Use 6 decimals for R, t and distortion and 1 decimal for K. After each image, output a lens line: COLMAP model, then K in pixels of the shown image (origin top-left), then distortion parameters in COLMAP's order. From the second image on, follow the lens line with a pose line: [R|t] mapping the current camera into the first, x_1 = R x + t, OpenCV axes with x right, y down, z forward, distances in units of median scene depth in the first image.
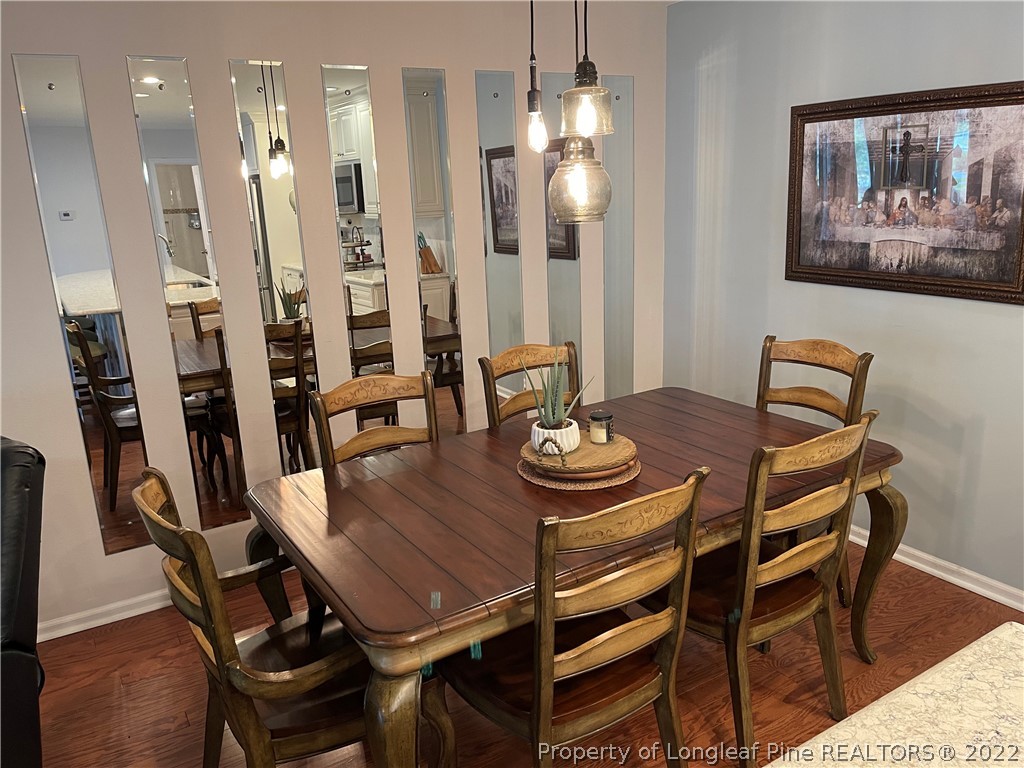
lens RADIAL K [[770.1, 0, 510.9], [0, 770.1, 383.3], [0, 0, 1]] dist [-0.012138, -0.000054]
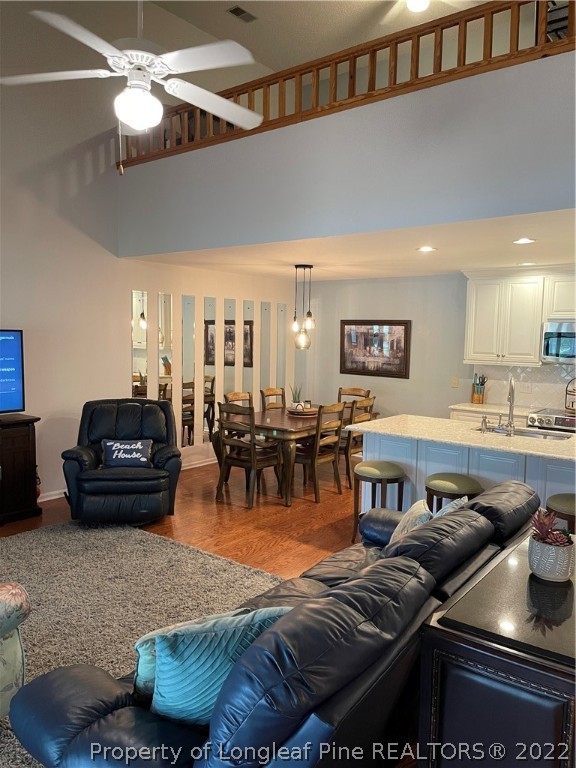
lens RADIAL K [[577.6, 0, 291.6], [0, 577.6, 384.7], [0, 0, 1]] dist [-0.012138, -0.000054]
pose [[0.931069, 0.035063, 0.363154, -0.749327], [0.027563, 0.985767, -0.165845, 0.326989], [-0.363800, 0.164423, 0.916850, -1.185763]]
